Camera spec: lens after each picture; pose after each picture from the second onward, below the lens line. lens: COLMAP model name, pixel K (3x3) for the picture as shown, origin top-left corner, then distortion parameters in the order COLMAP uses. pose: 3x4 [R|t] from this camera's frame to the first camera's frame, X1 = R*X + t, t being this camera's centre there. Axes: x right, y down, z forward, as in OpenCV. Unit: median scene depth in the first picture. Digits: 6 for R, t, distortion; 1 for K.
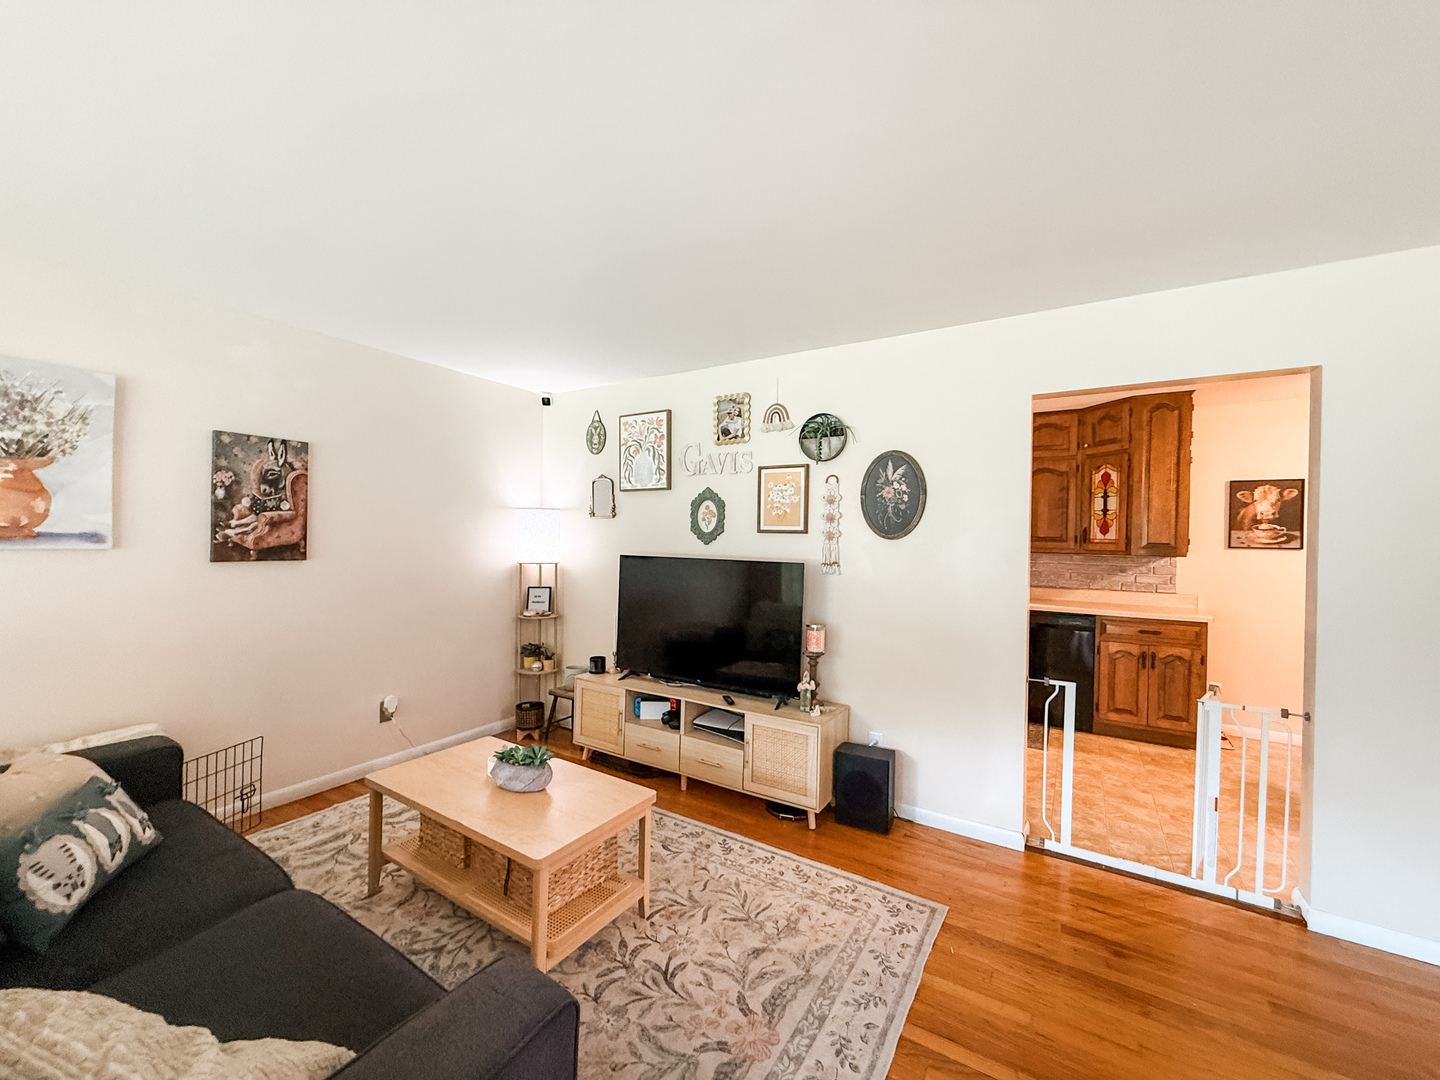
lens RADIAL K [[573.5, 0, 716.2], [0, 573.5, 540.2], [0, 0, 1]] dist [0.000261, 0.000102]
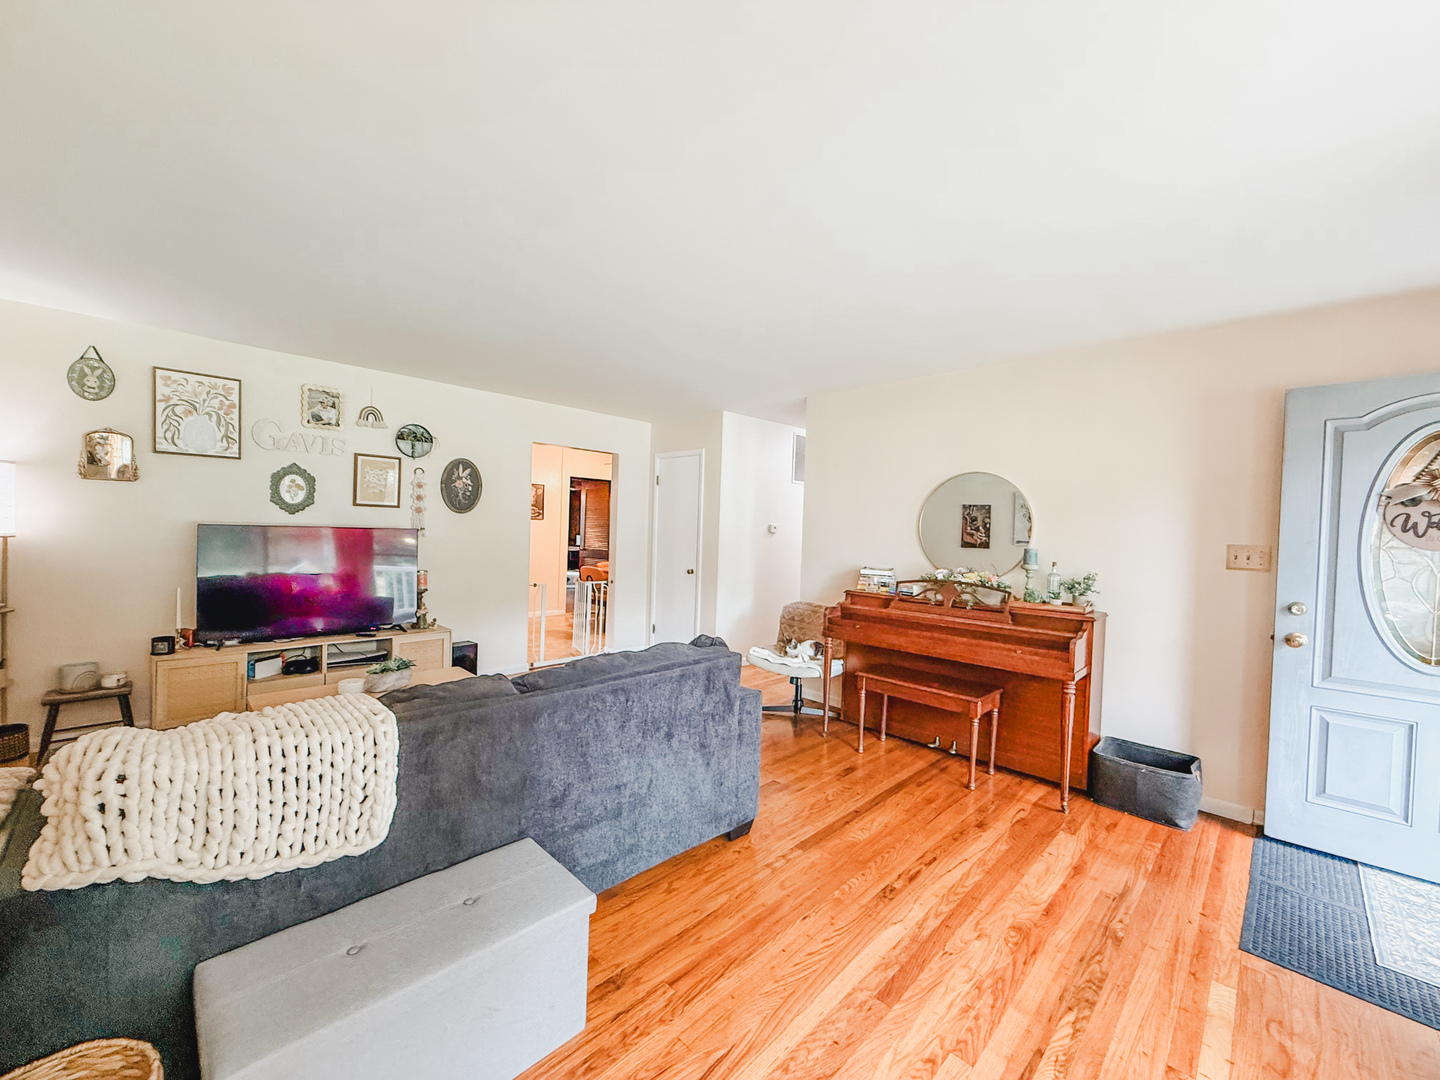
lens RADIAL K [[573.5, 0, 716.2], [0, 573.5, 540.2], [0, 0, 1]] dist [0.000261, 0.000102]
pose [[0.225525, -0.032214, 0.973705, -1.062744], [-0.021783, 0.999037, 0.038097, -0.003192], [-0.973994, -0.029802, 0.224606, -0.060303]]
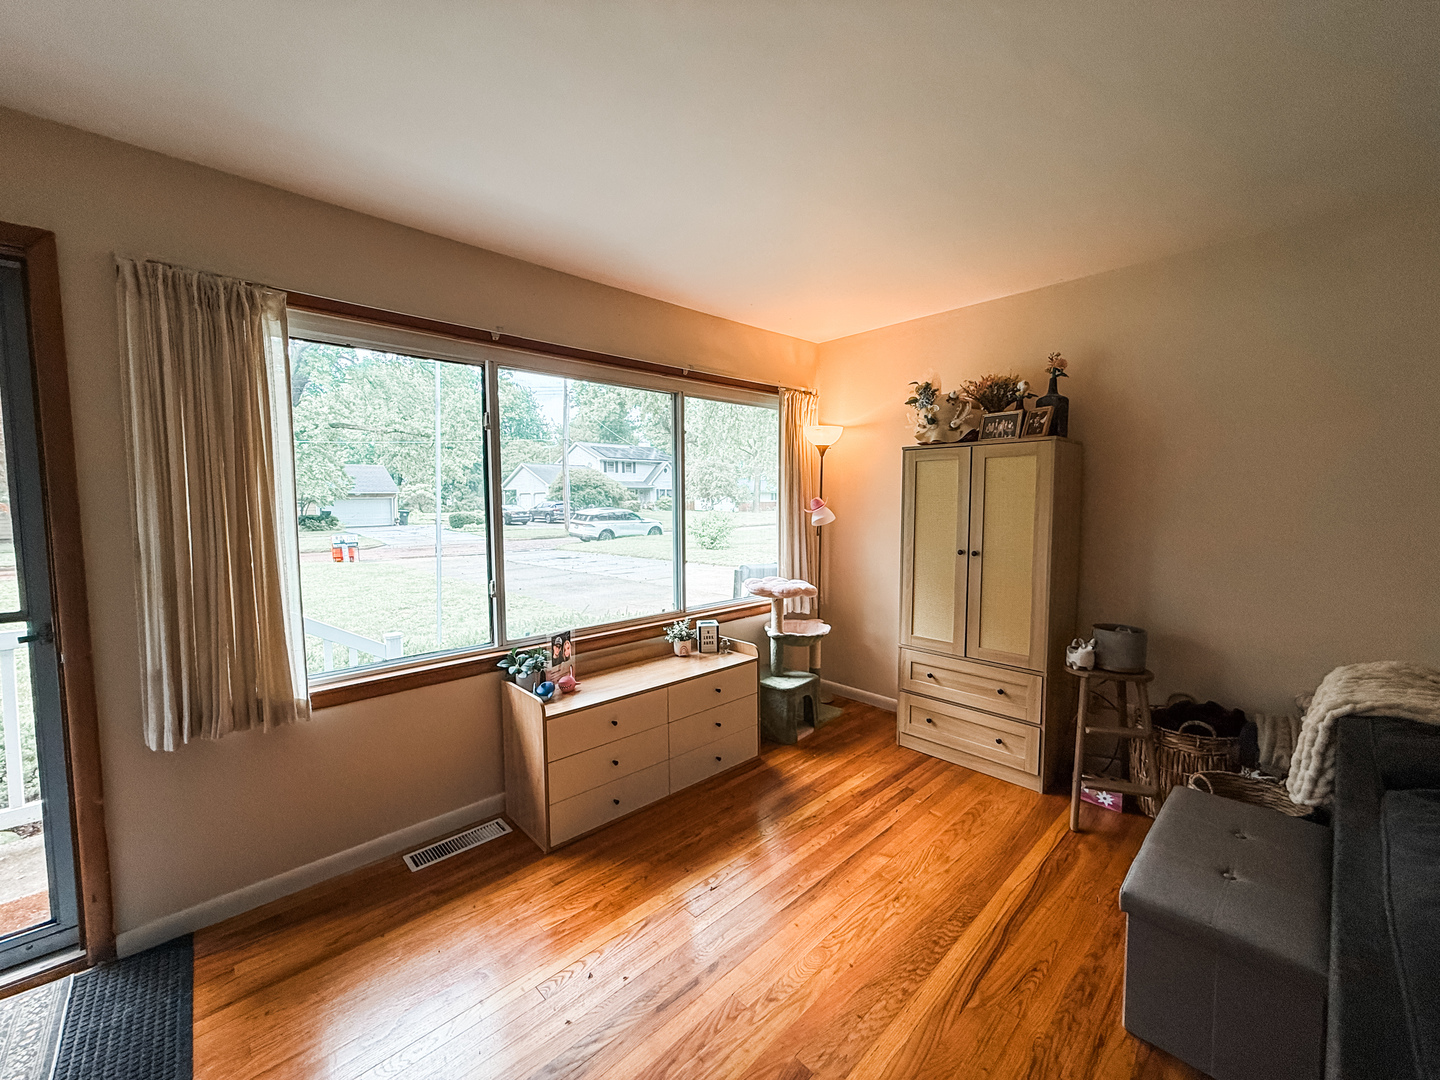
lens RADIAL K [[573.5, 0, 716.2], [0, 573.5, 540.2], [0, 0, 1]] dist [0.000261, 0.000102]
pose [[-0.252721, 0.051455, -0.966170, -0.083392], [-0.002066, 0.998554, 0.053720, 0.010734], [0.967537, 0.015572, -0.252249, -0.064101]]
